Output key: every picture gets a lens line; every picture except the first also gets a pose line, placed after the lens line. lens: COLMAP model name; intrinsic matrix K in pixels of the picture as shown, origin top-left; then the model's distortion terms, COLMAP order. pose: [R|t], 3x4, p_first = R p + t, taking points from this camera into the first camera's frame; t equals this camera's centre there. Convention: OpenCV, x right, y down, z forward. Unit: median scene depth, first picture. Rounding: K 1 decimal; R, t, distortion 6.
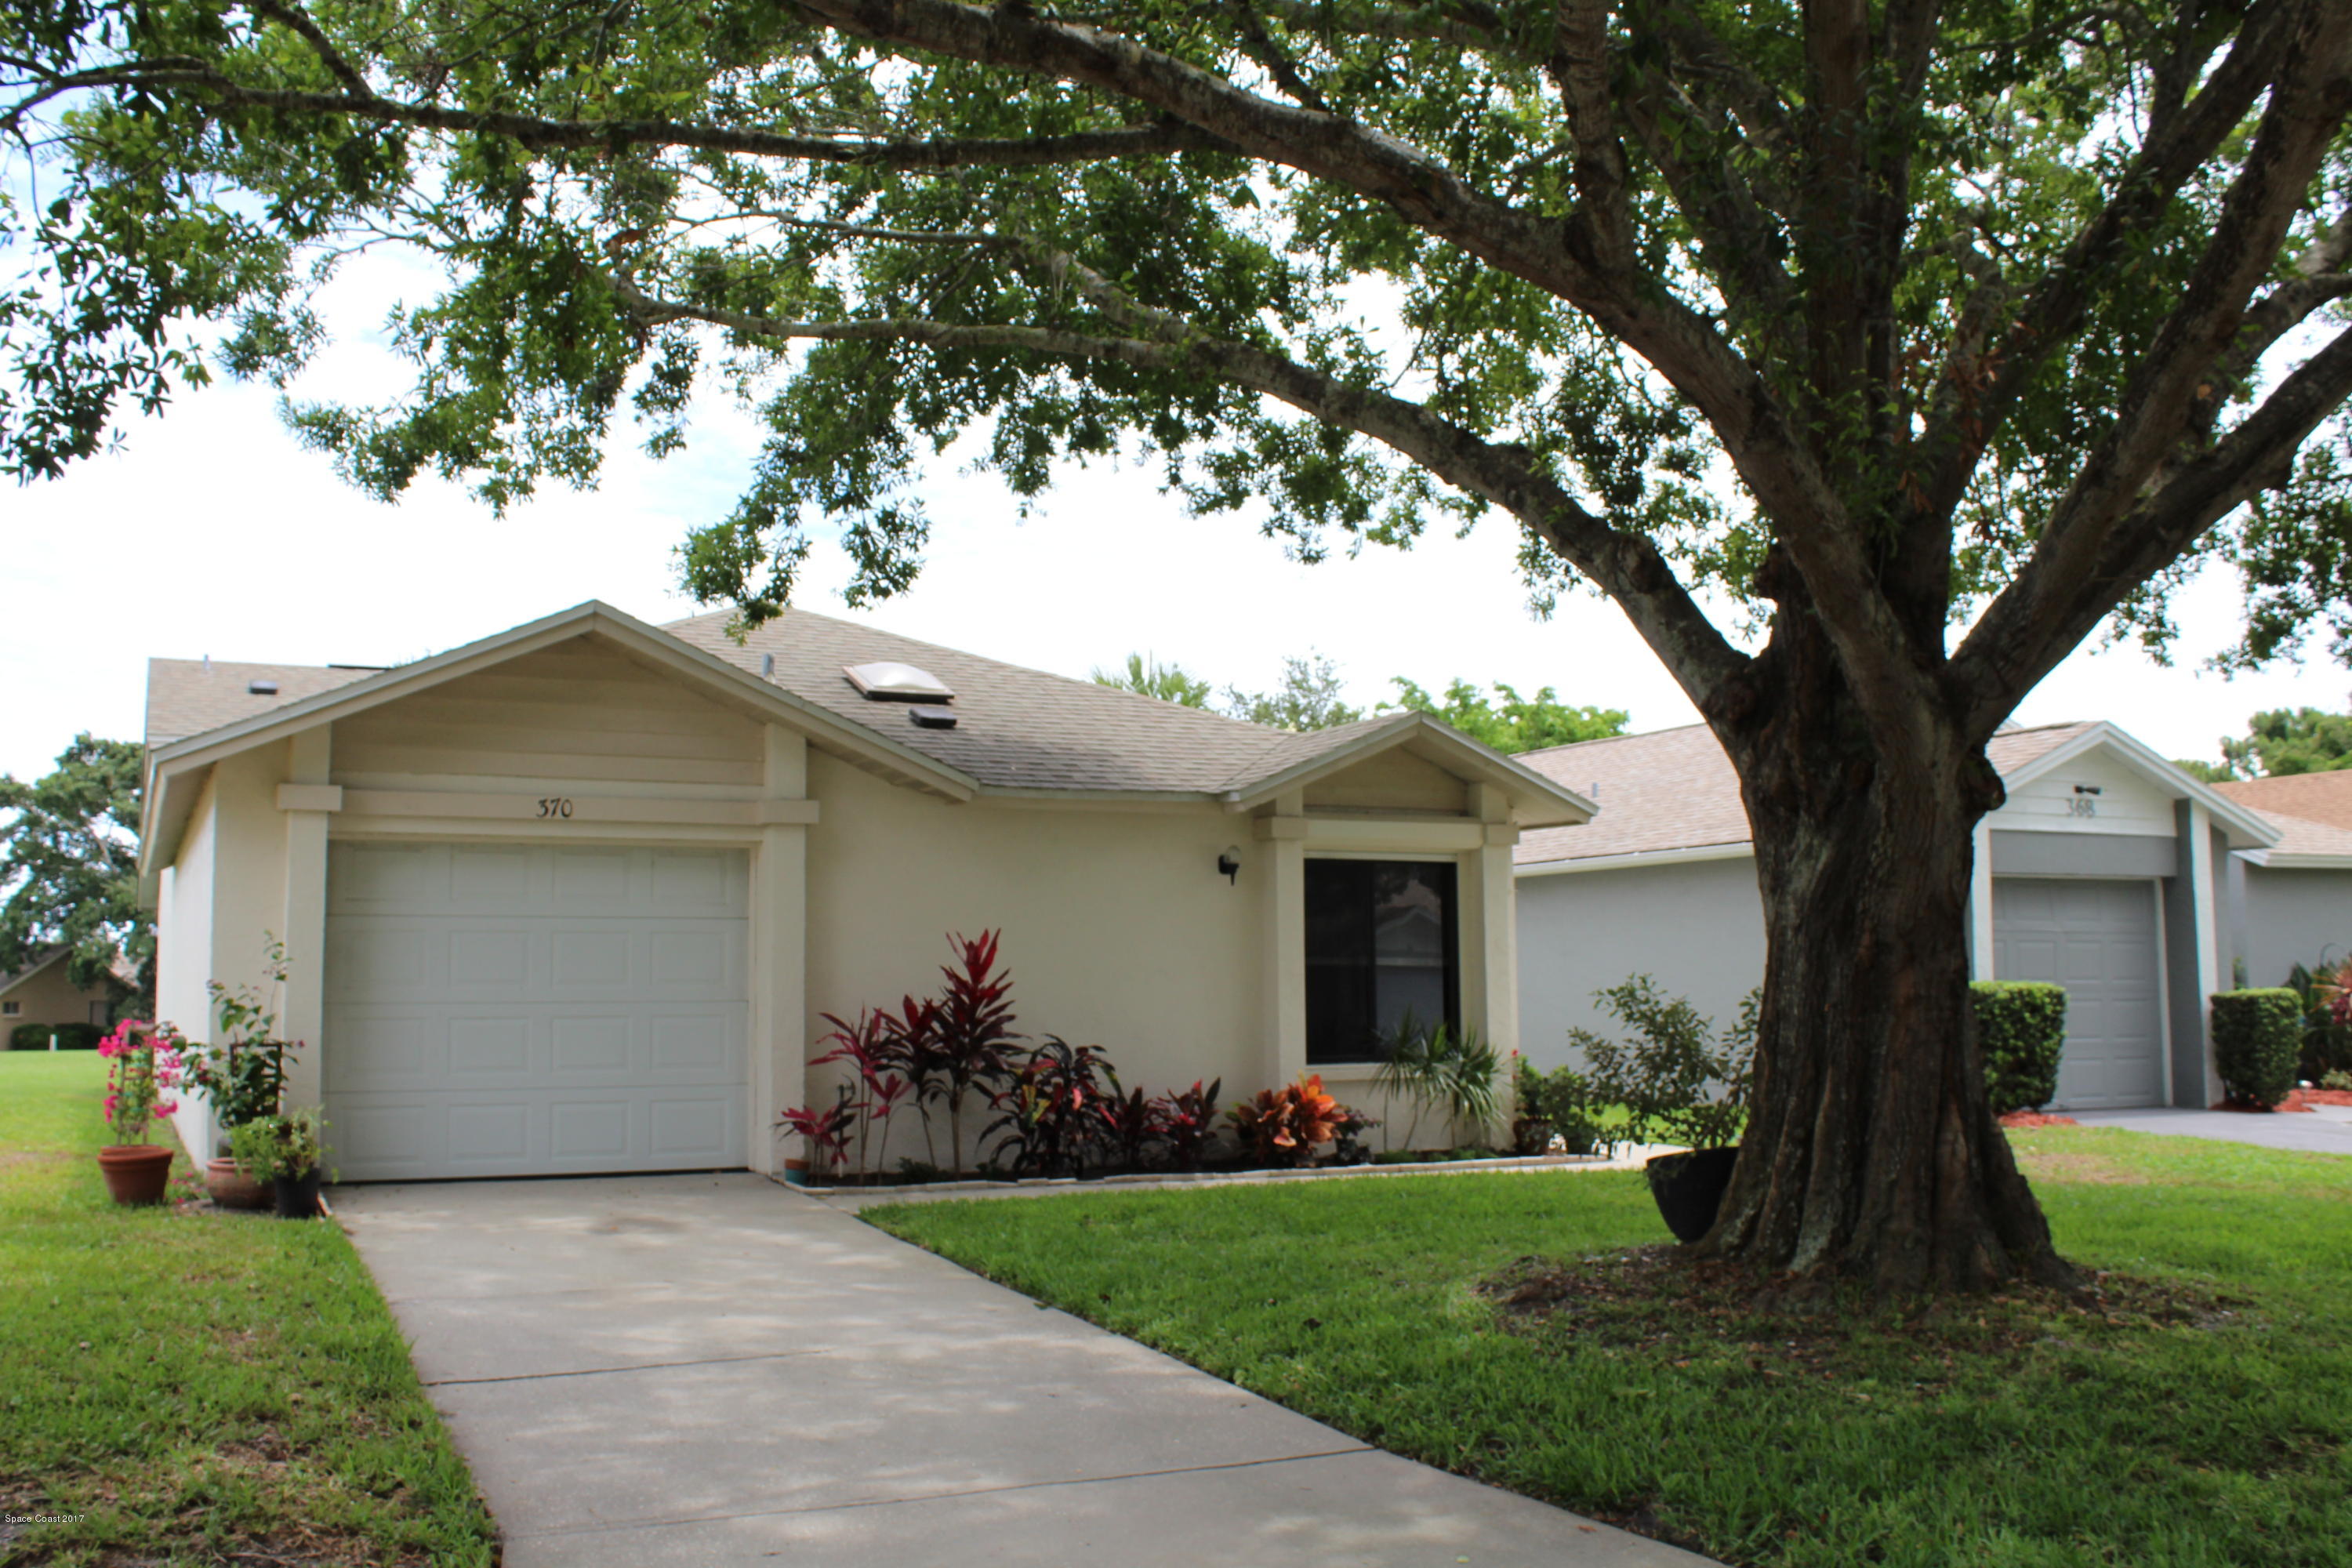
lens RADIAL K [[2175.6, 0, 1176.0], [0, 2175.6, 784.0], [0, 0, 1]] dist [-0.161856, 0.205405]
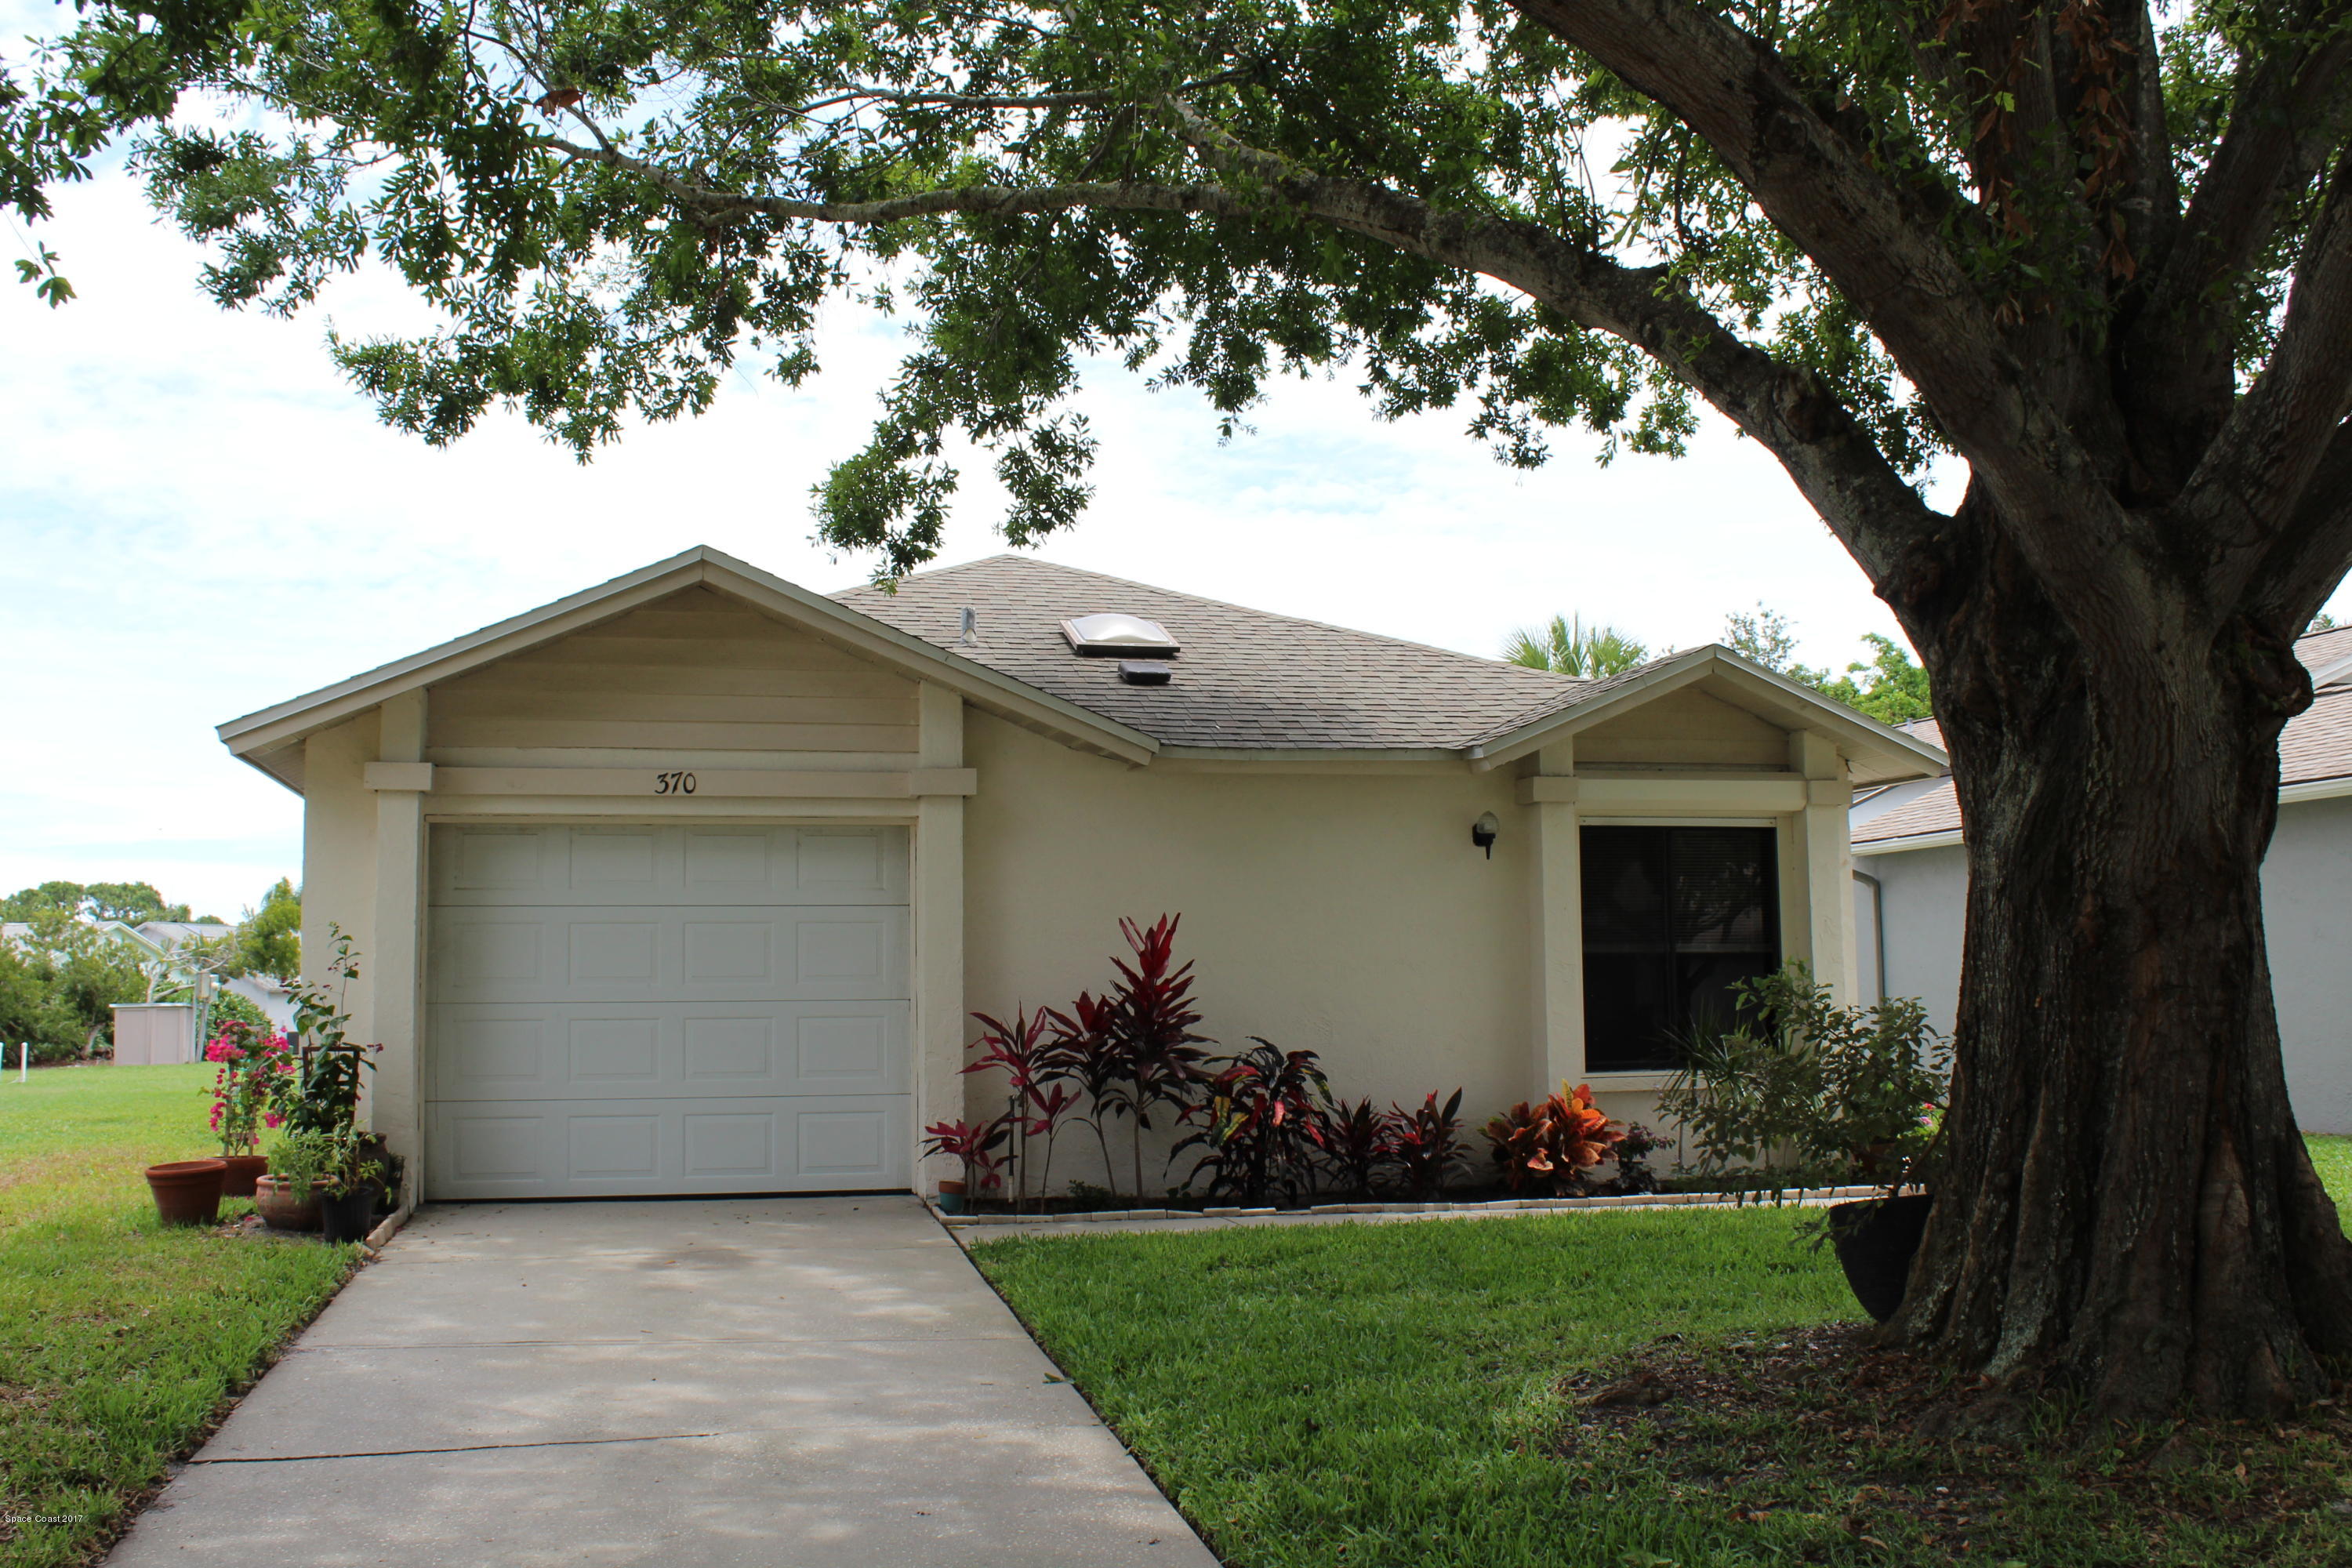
lens RADIAL K [[2271.8, 0, 1147.8], [0, 2271.8, 769.9], [0, 0, 1]] dist [-0.143108, 0.160335]
pose [[0.972634, -0.025491, -0.230939, 0.112696], [0.025193, 0.999674, -0.004239, 0.014011], [0.230971, -0.001695, 0.972959, 0.130286]]
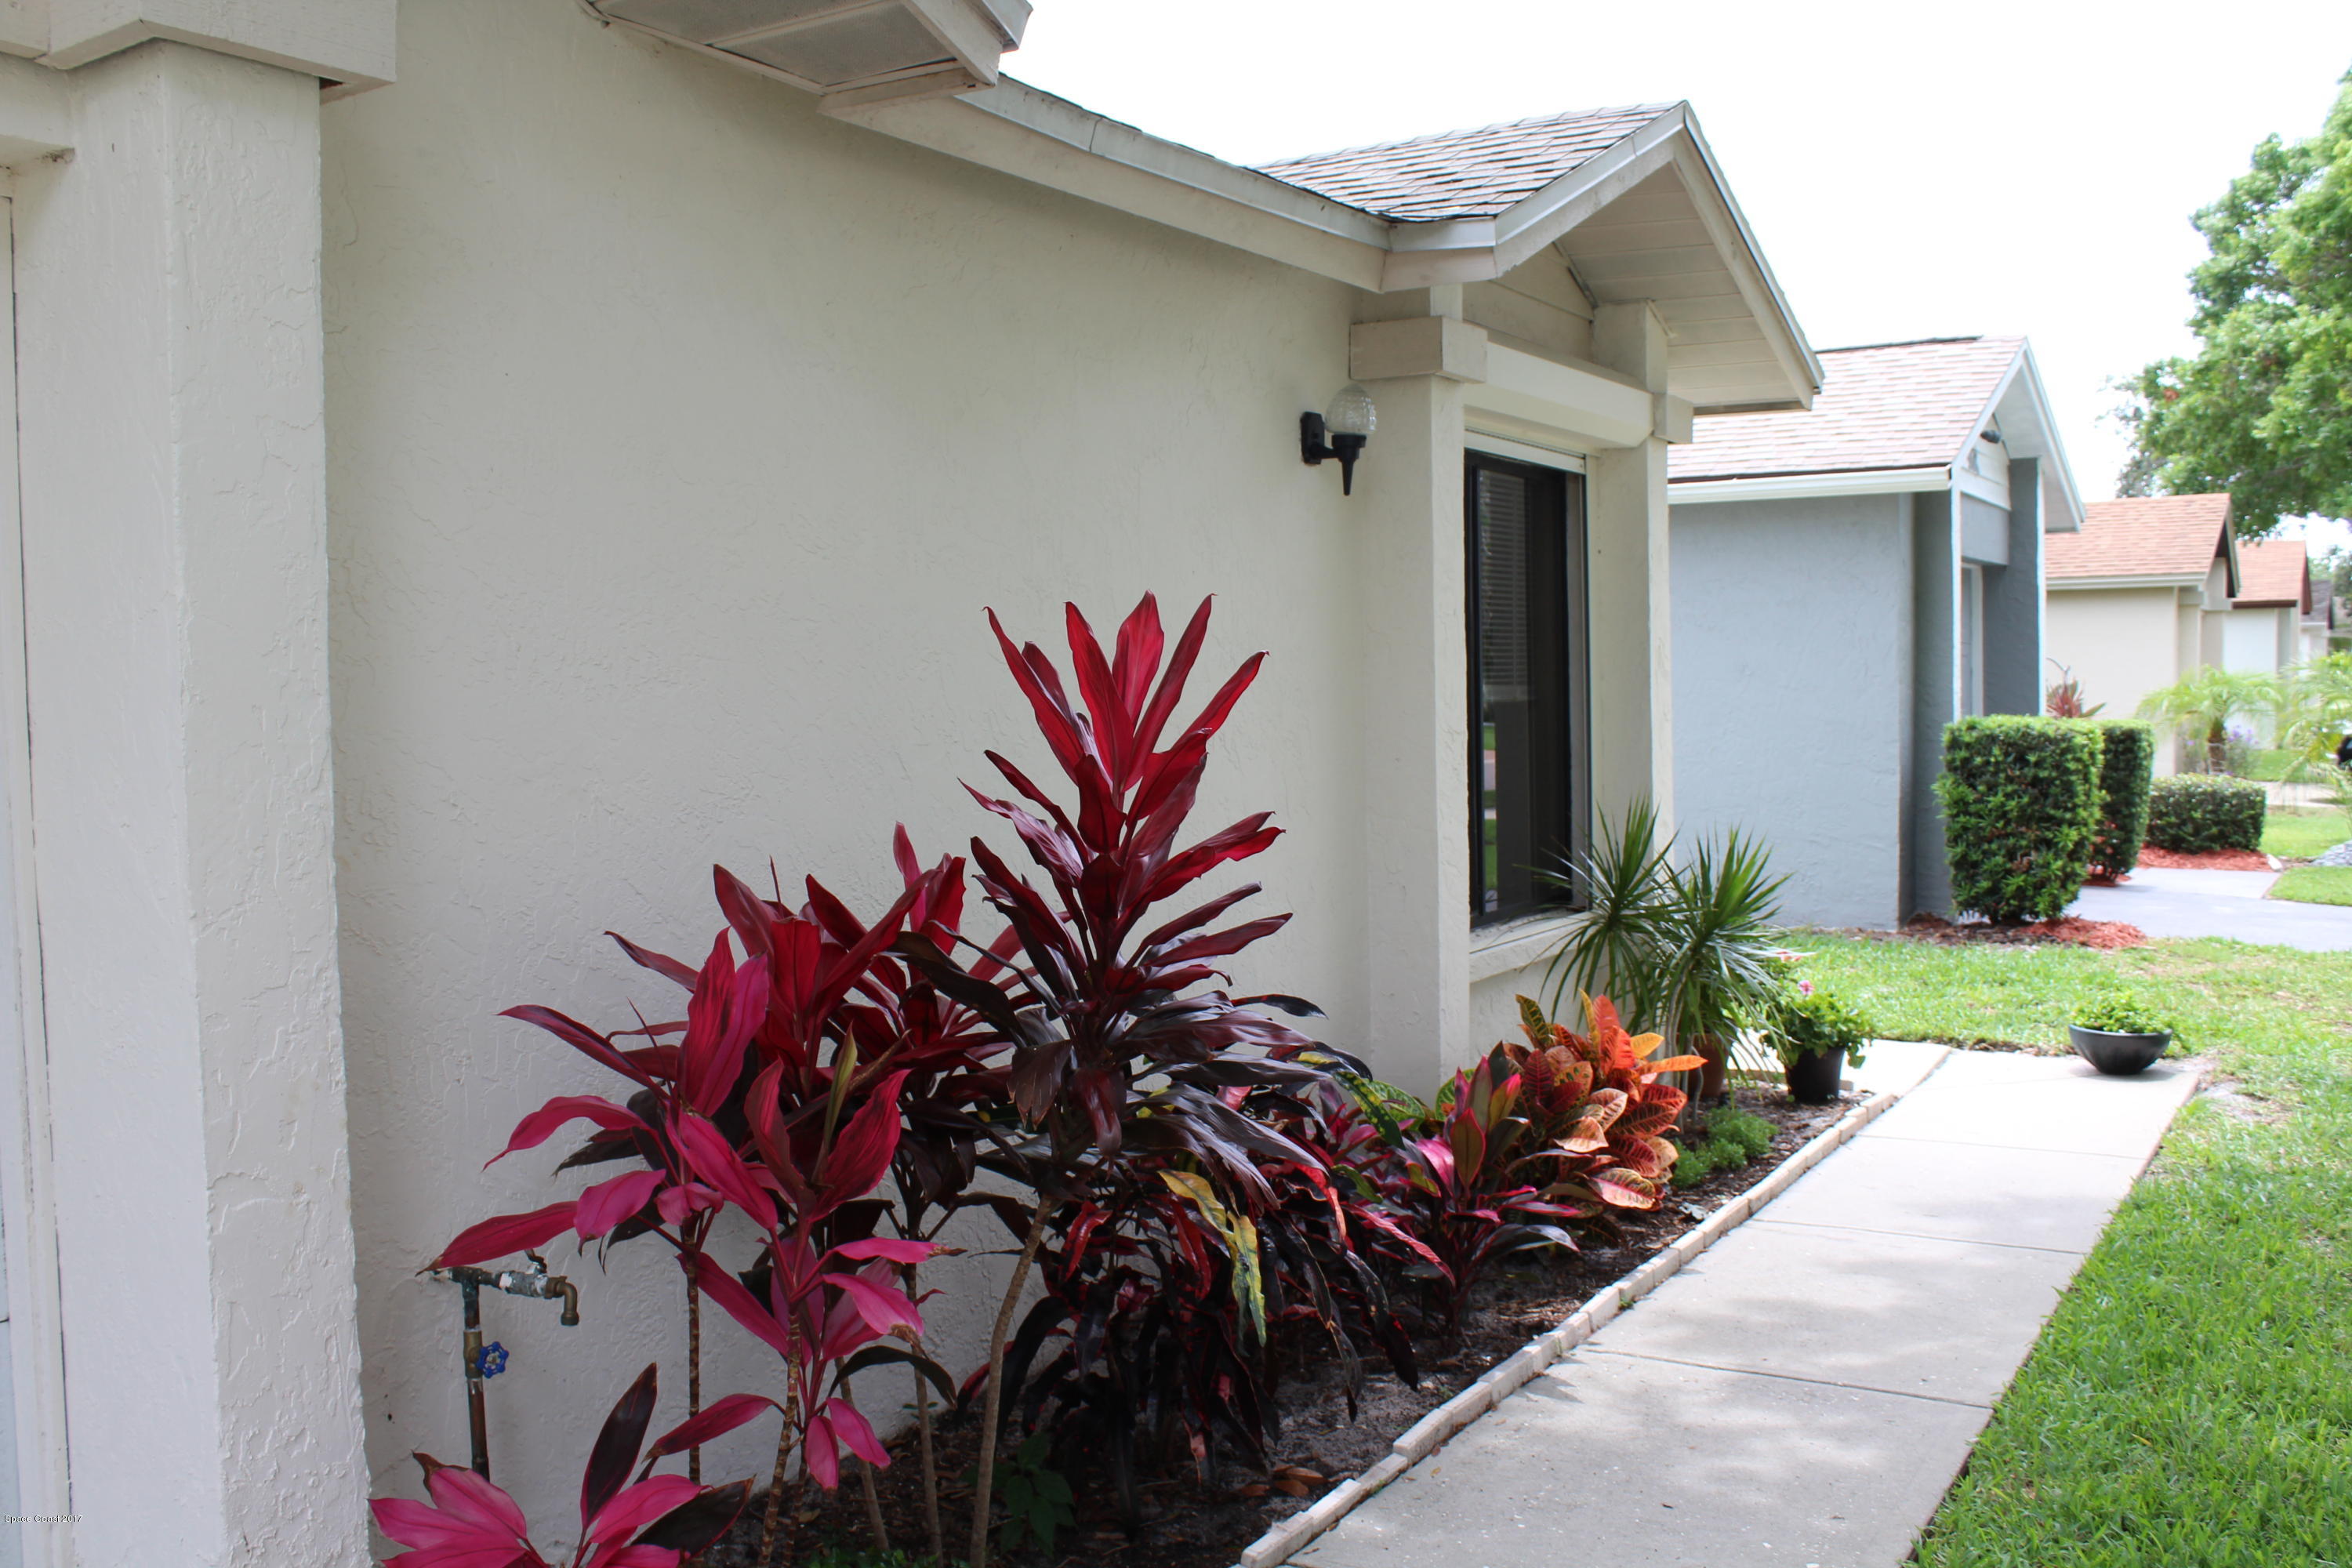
lens RADIAL K [[2066.0, 0, 1176.0], [0, 2066.0, 784.0], [0, 0, 1]] dist [-0.108751, 0.000749]
pose [[0.856713, -0.031005, 0.514860, -0.201272], [-0.040796, 0.990991, 0.127562, 0.057938], [-0.514177, -0.130288, 0.847731, 0.792431]]
